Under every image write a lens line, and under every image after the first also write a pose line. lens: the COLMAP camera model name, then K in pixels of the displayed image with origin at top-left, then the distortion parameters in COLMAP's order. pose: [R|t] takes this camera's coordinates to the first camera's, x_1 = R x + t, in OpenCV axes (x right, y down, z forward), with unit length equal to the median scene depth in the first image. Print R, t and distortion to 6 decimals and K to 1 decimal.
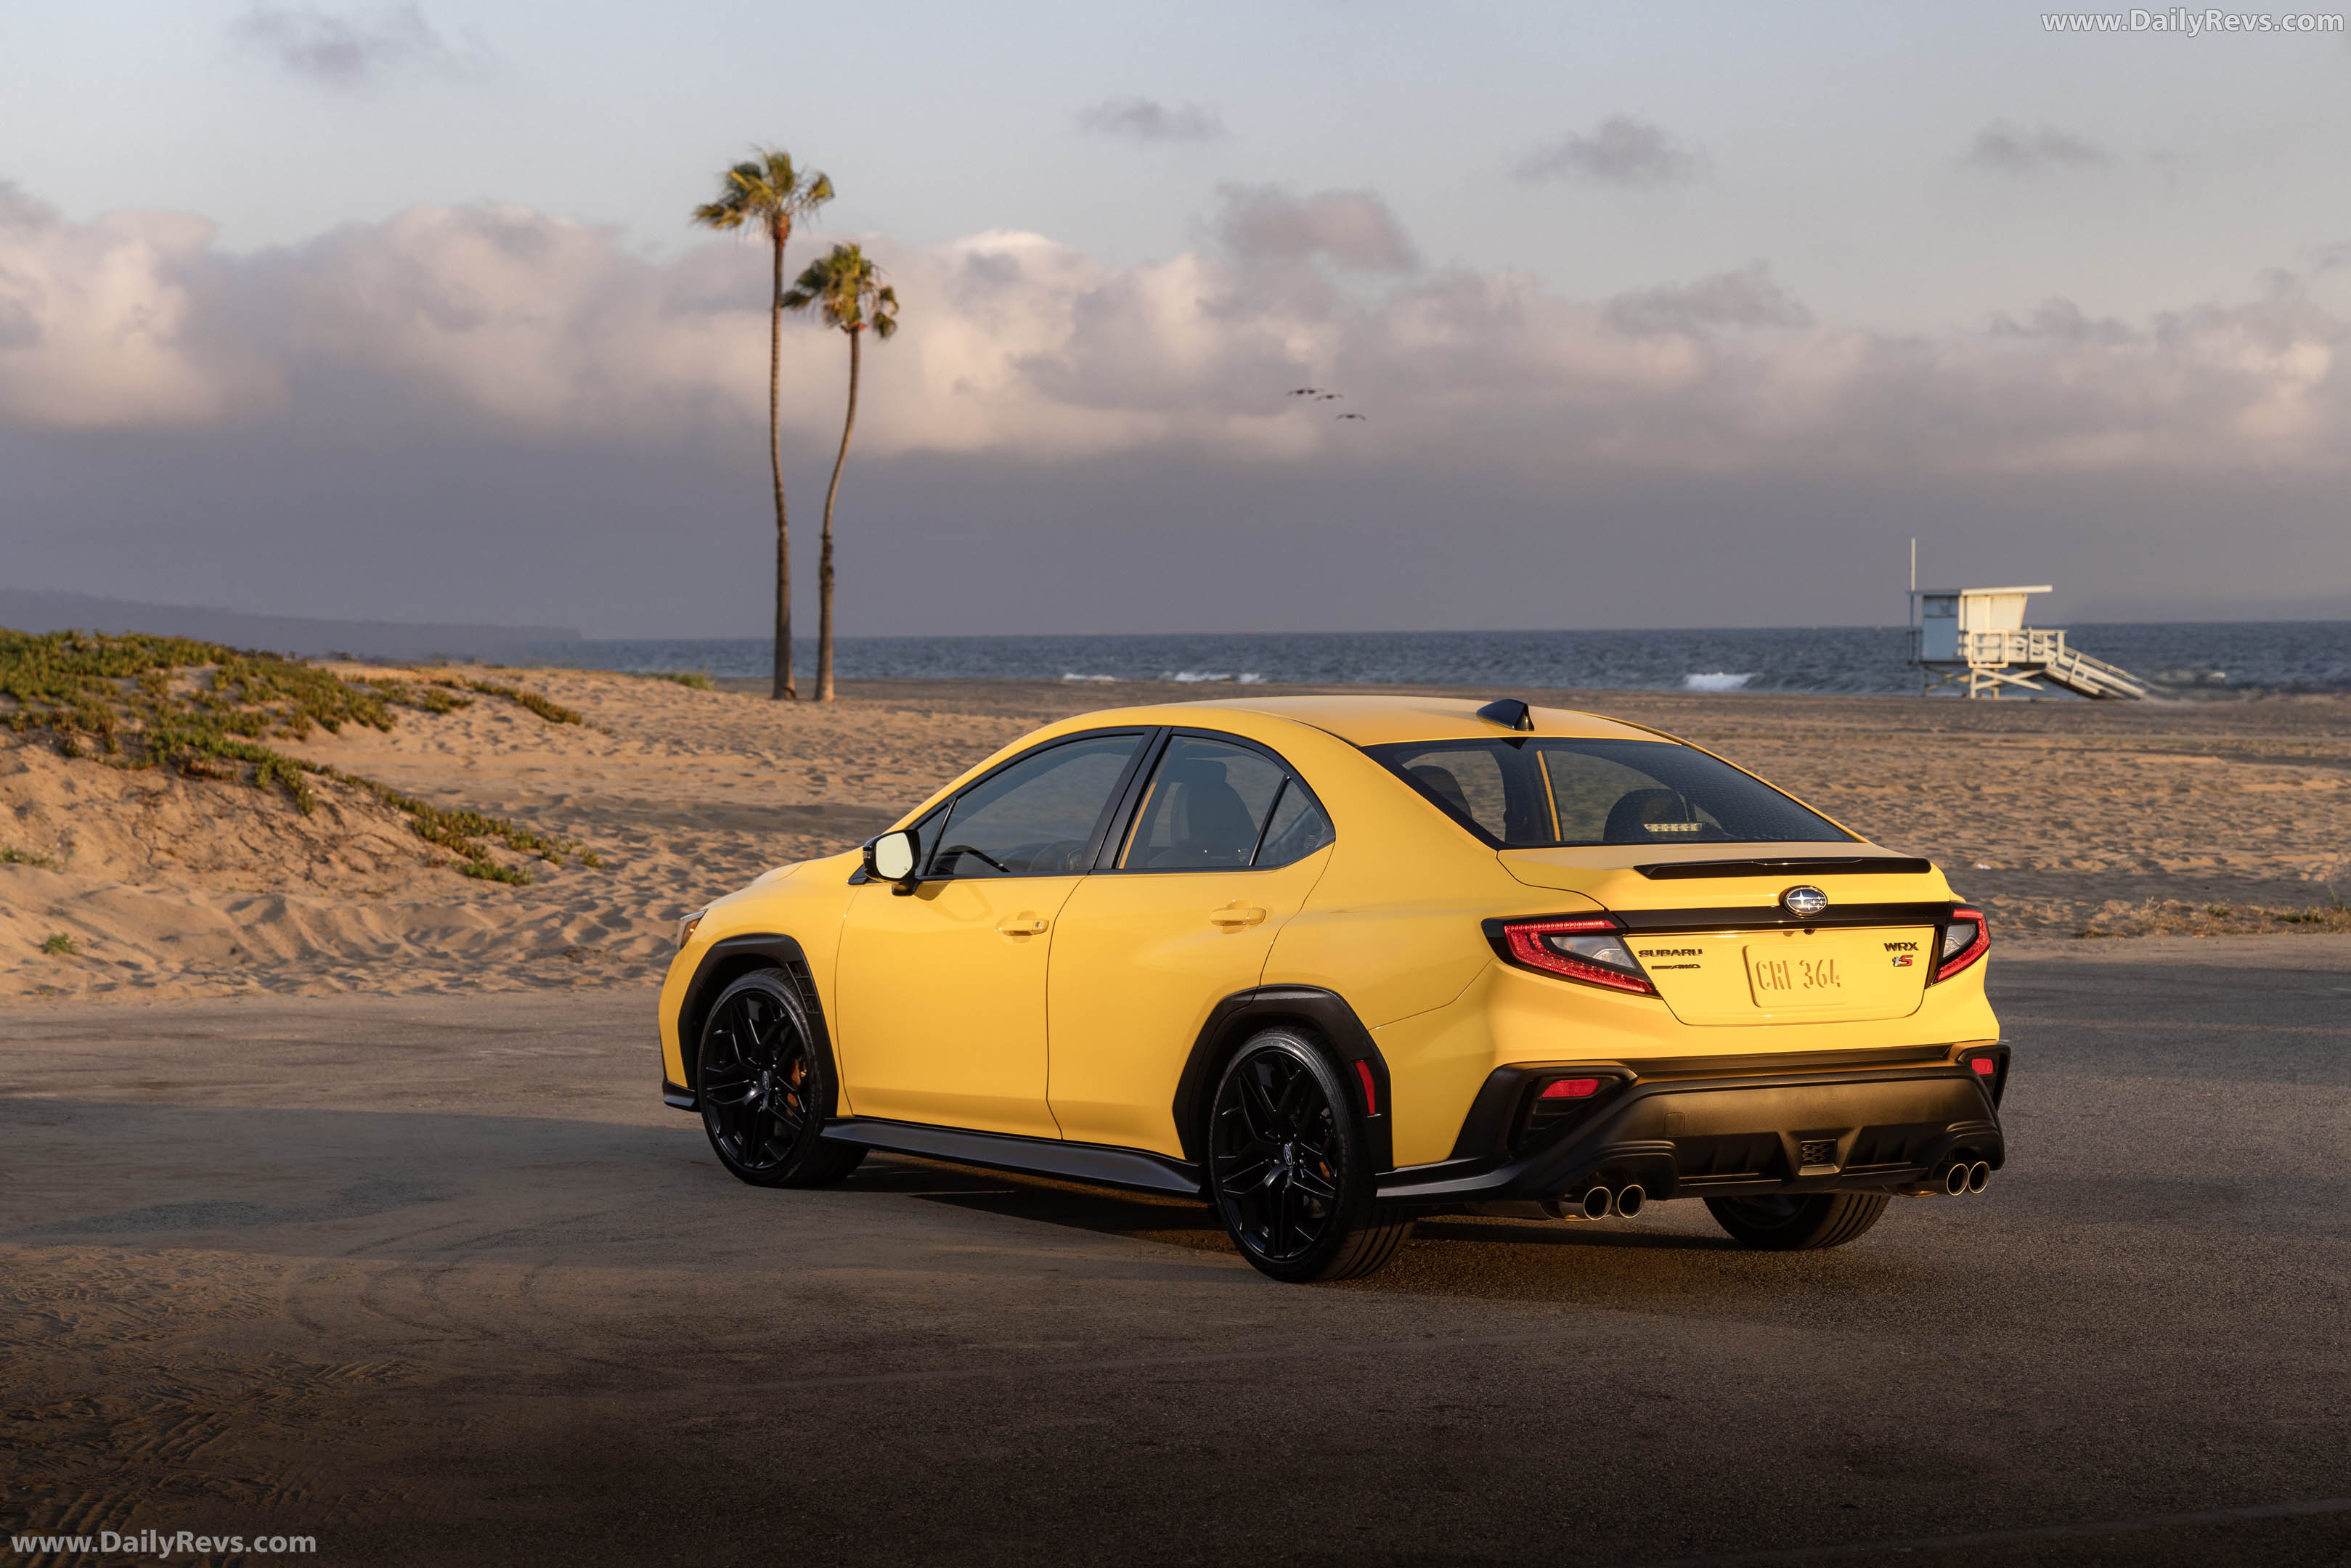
lens RADIAL K [[5001.3, 0, 1286.3], [0, 5001.3, 769.9], [0, 0, 1]] dist [0.068080, 0.000000]
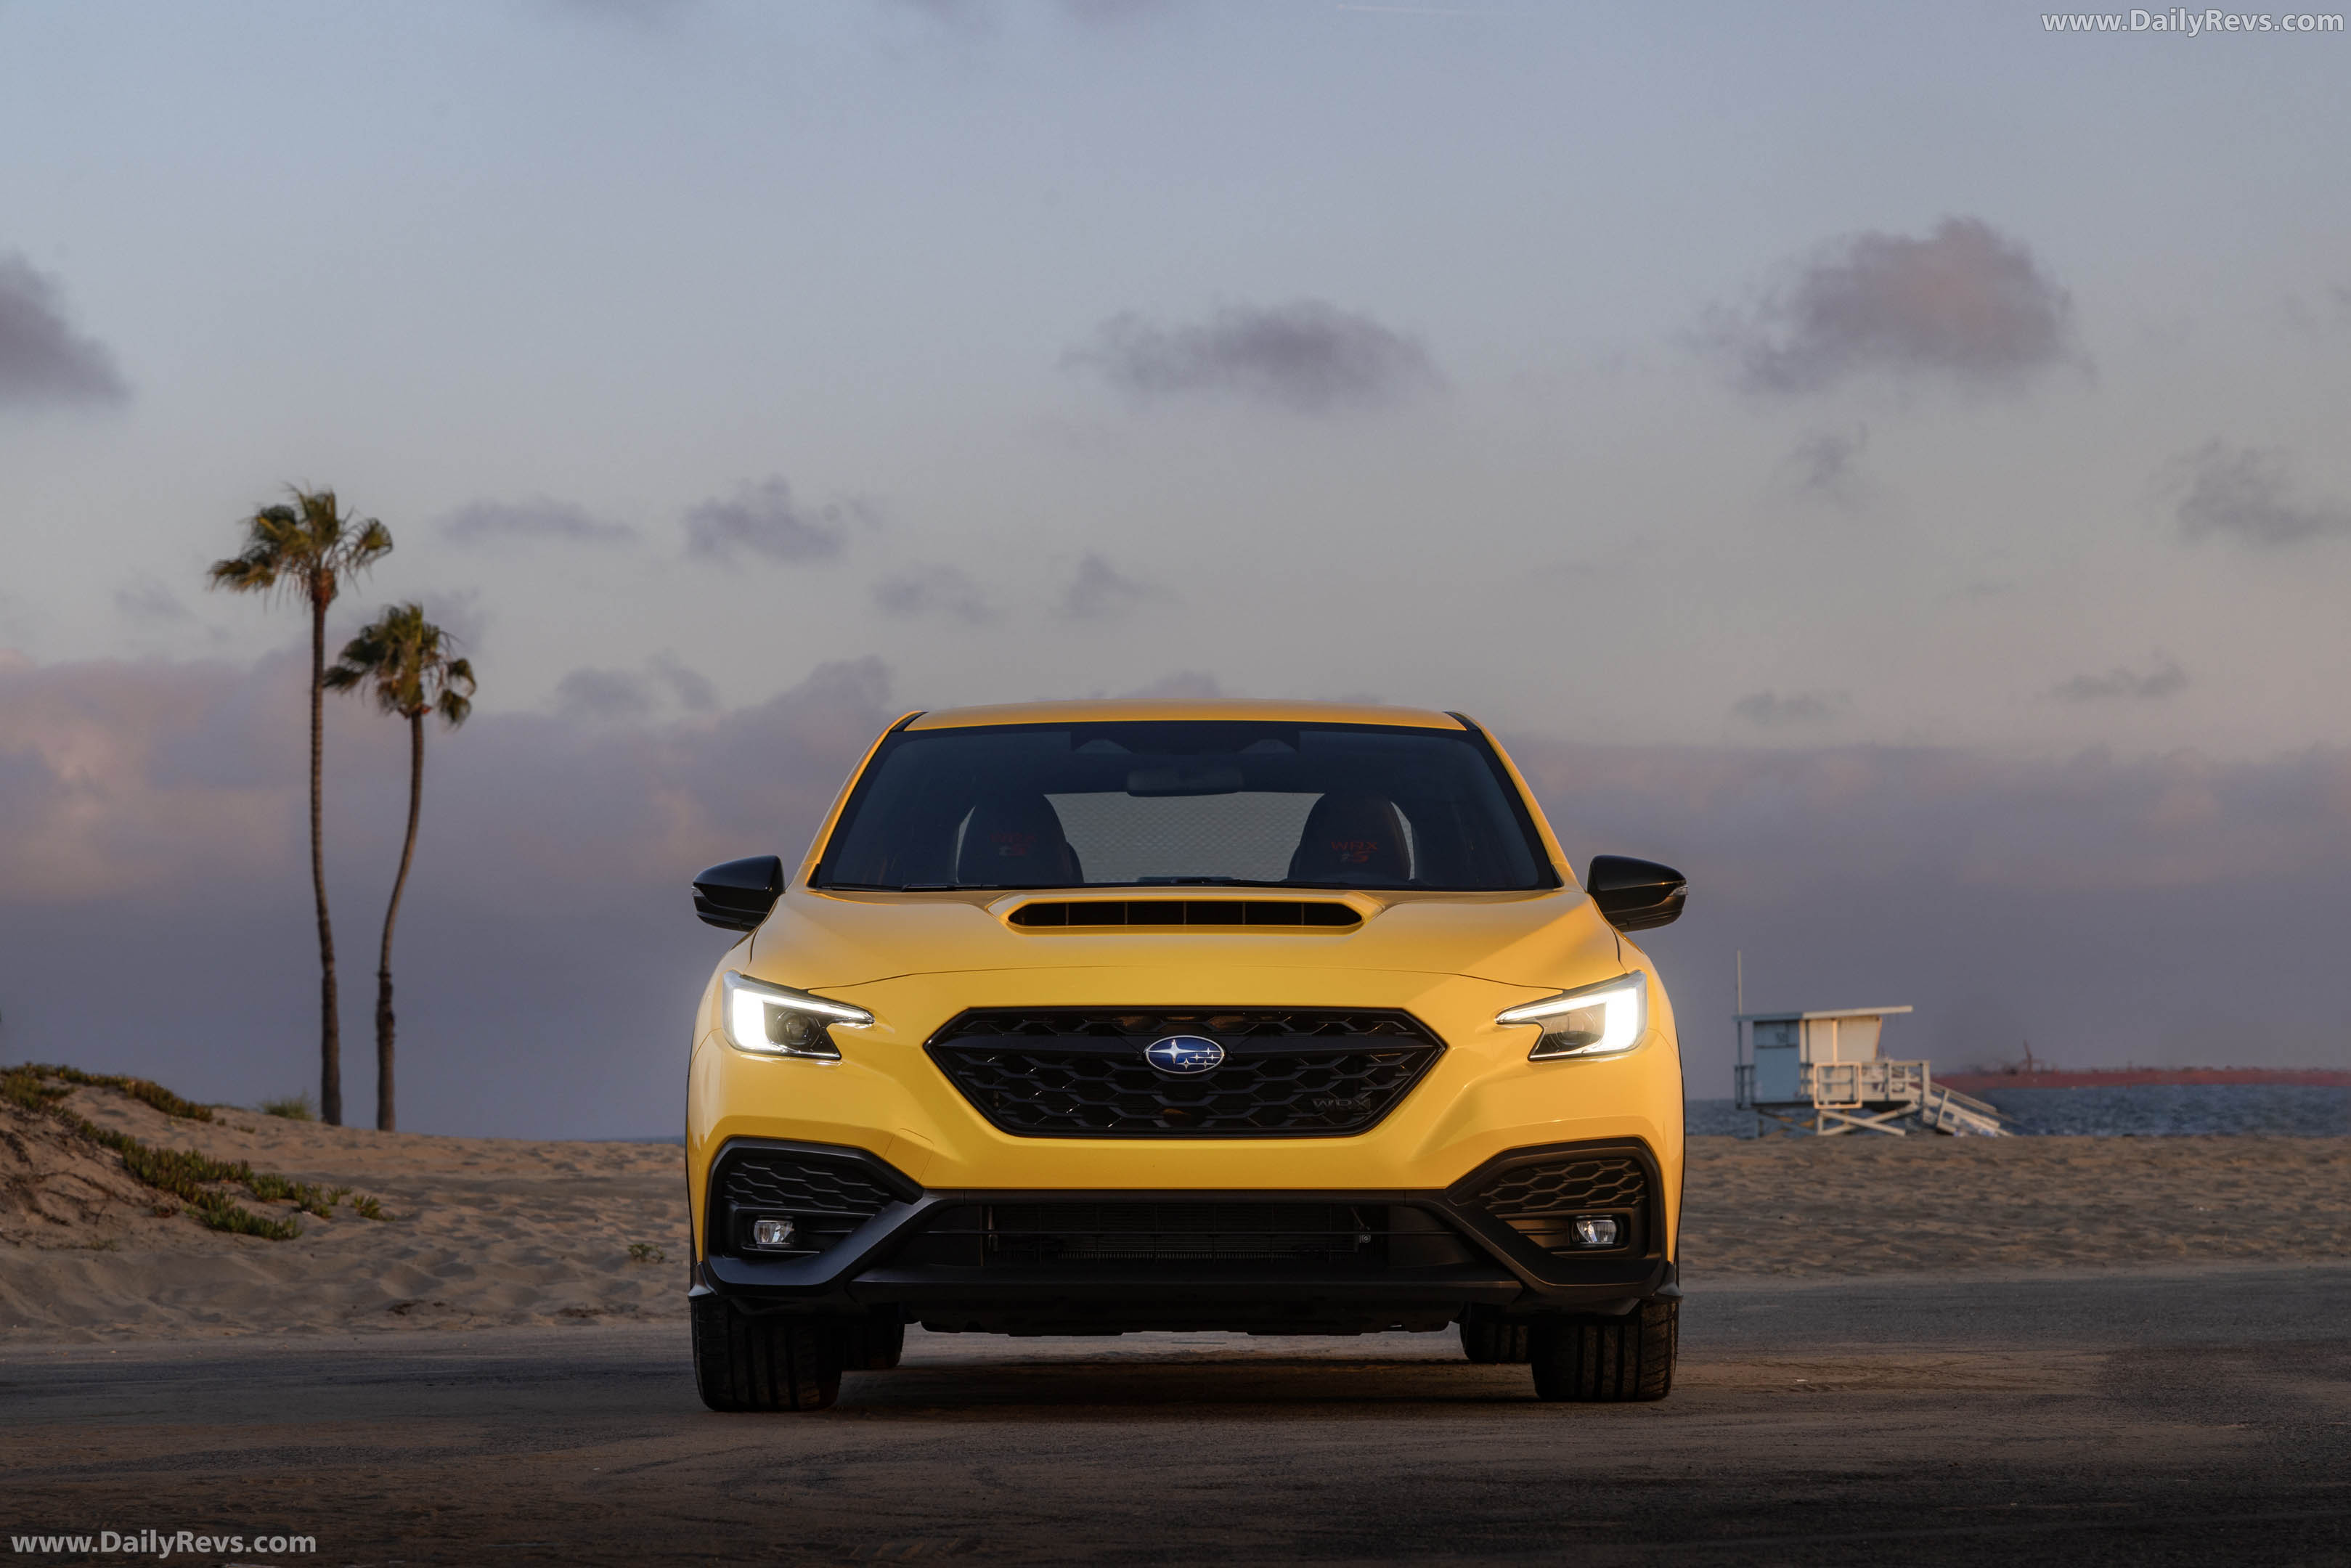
lens RADIAL K [[6009.5, 0, 1156.6], [0, 6009.5, 777.4], [0, 0, 1]] dist [0.083591, 0.000000]
pose [[0.998018, -0.021792, 0.059038, -0.078457], [0.027165, 0.995408, -0.091790, 0.039150], [-0.056767, 0.093212, 0.994027, 0.142019]]
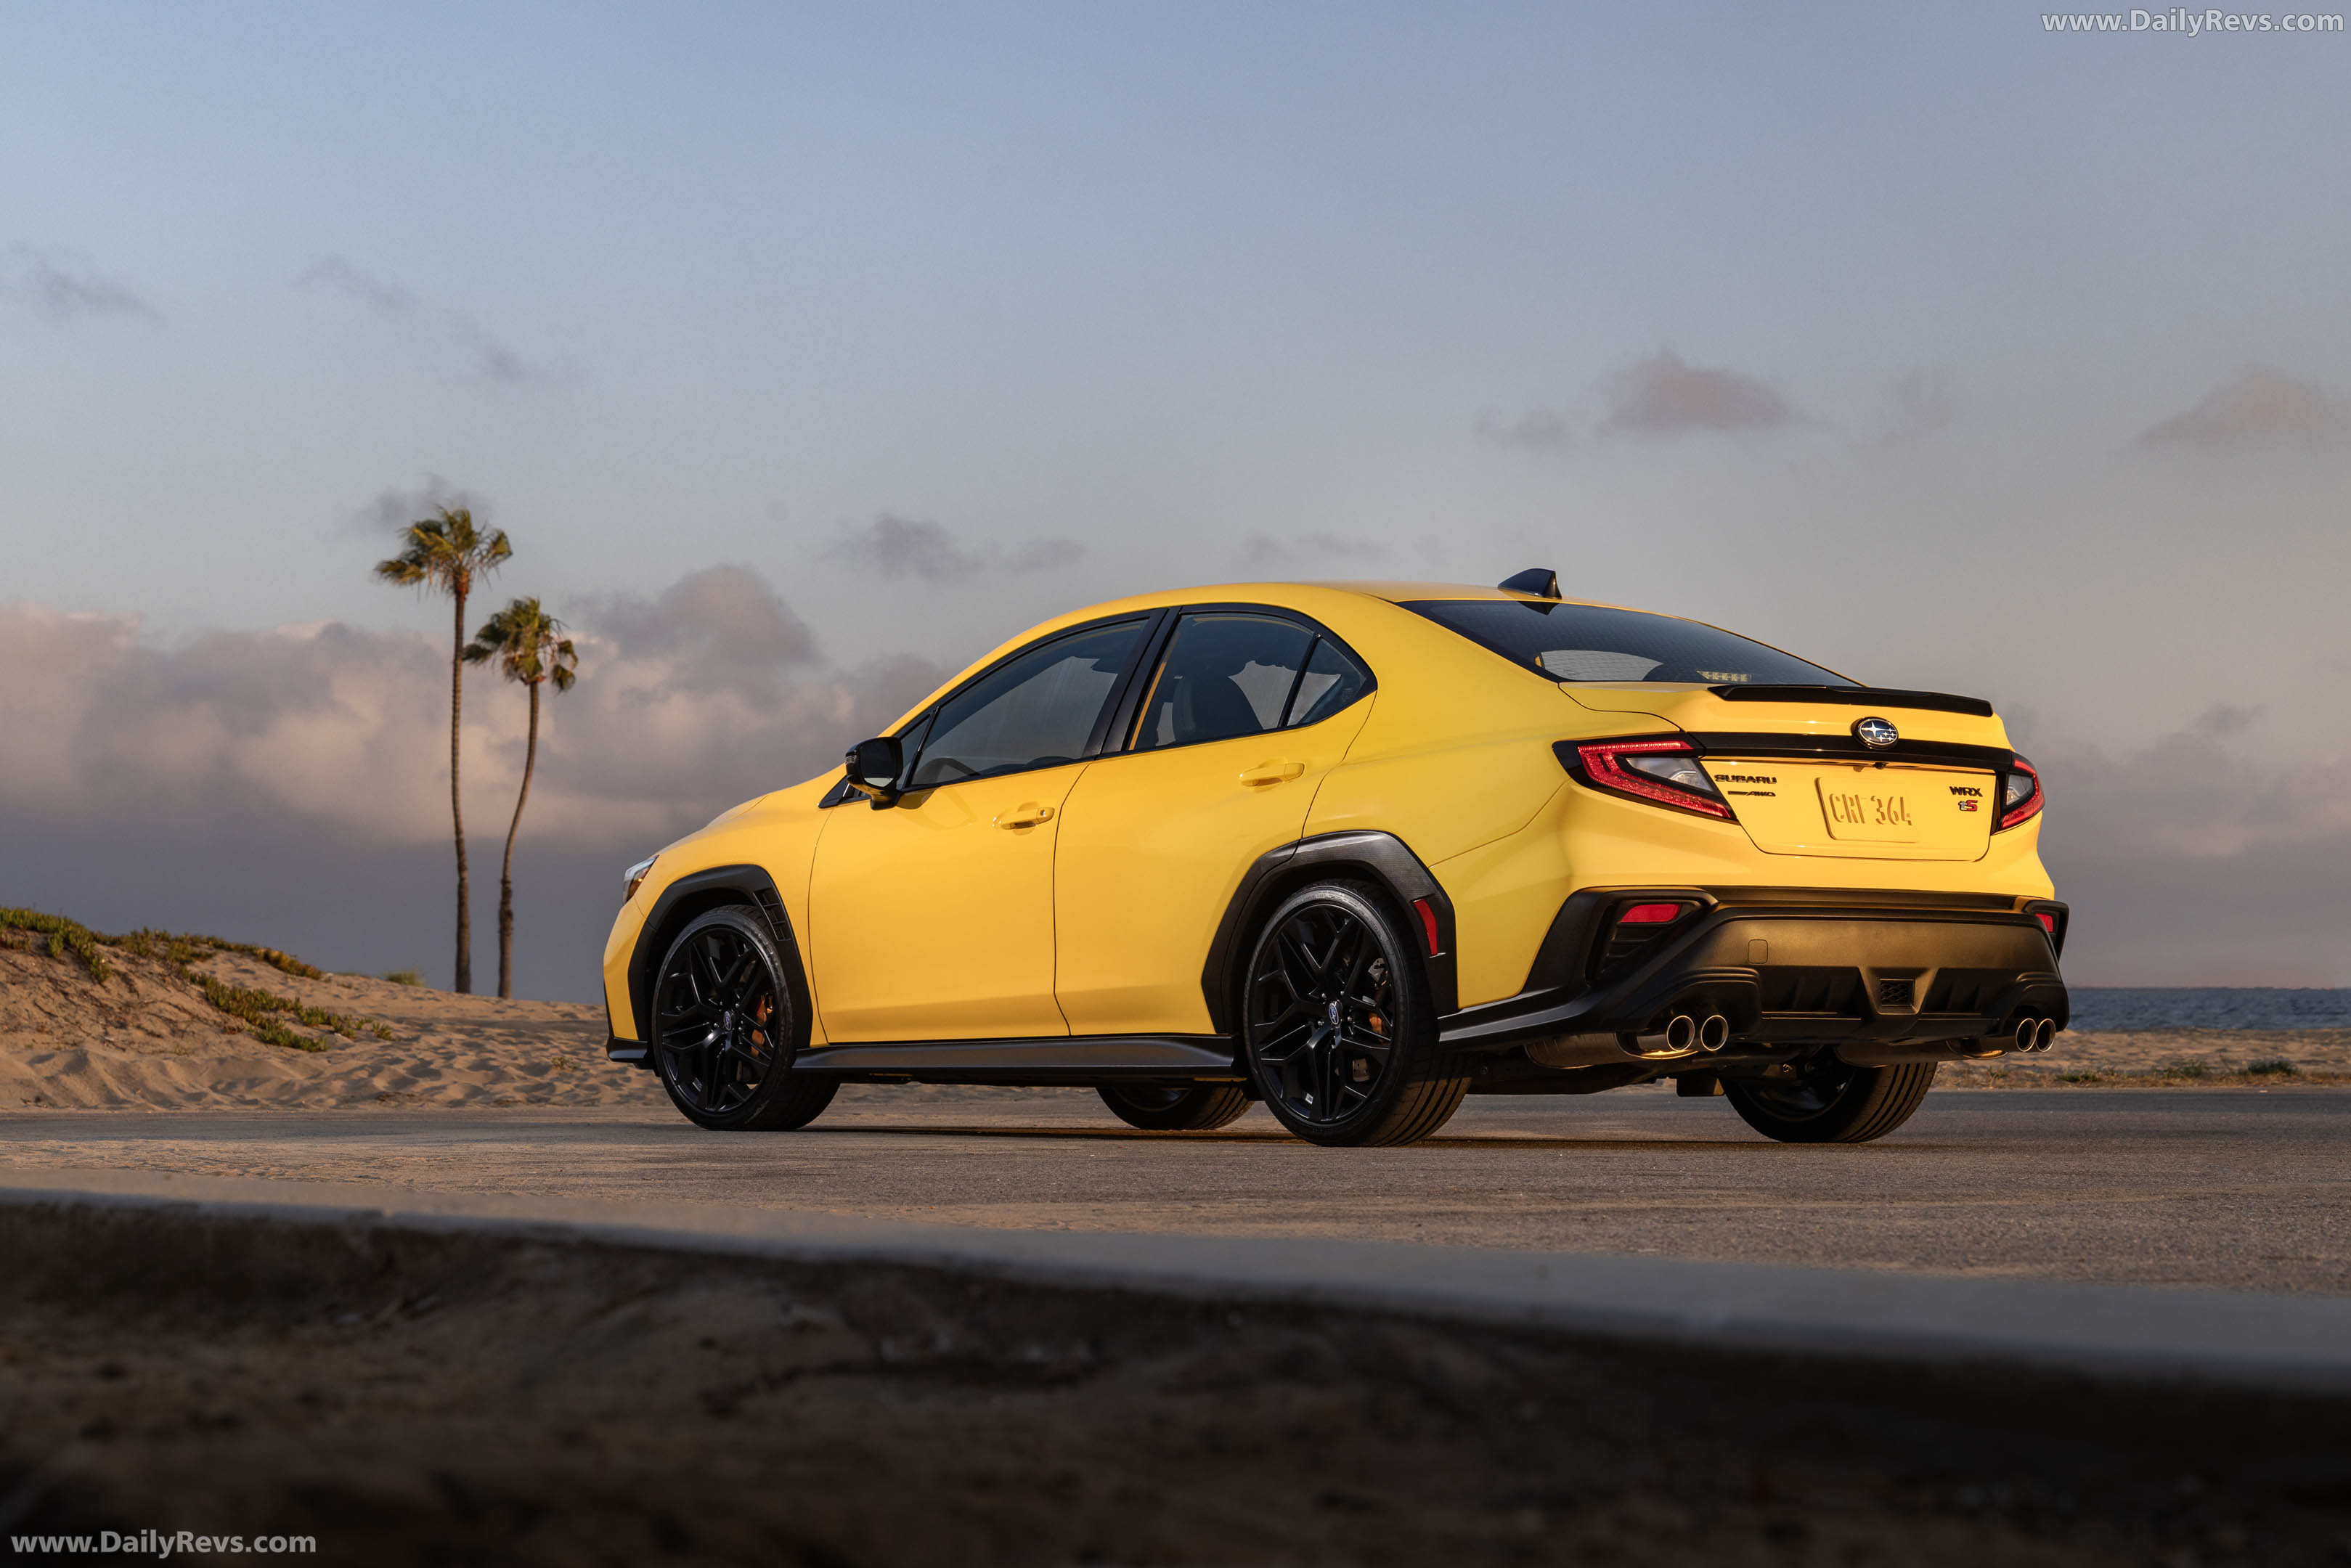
lens RADIAL K [[4778.2, 0, 1183.8], [0, 4778.2, 854.7], [0, 0, 1]] dist [0.034256, 0.000000]
pose [[0.998131, -0.004996, 0.060906, -0.038740], [0.009187, 0.997594, -0.068716, 0.050461], [-0.060416, 0.069147, 0.995775, 0.041901]]
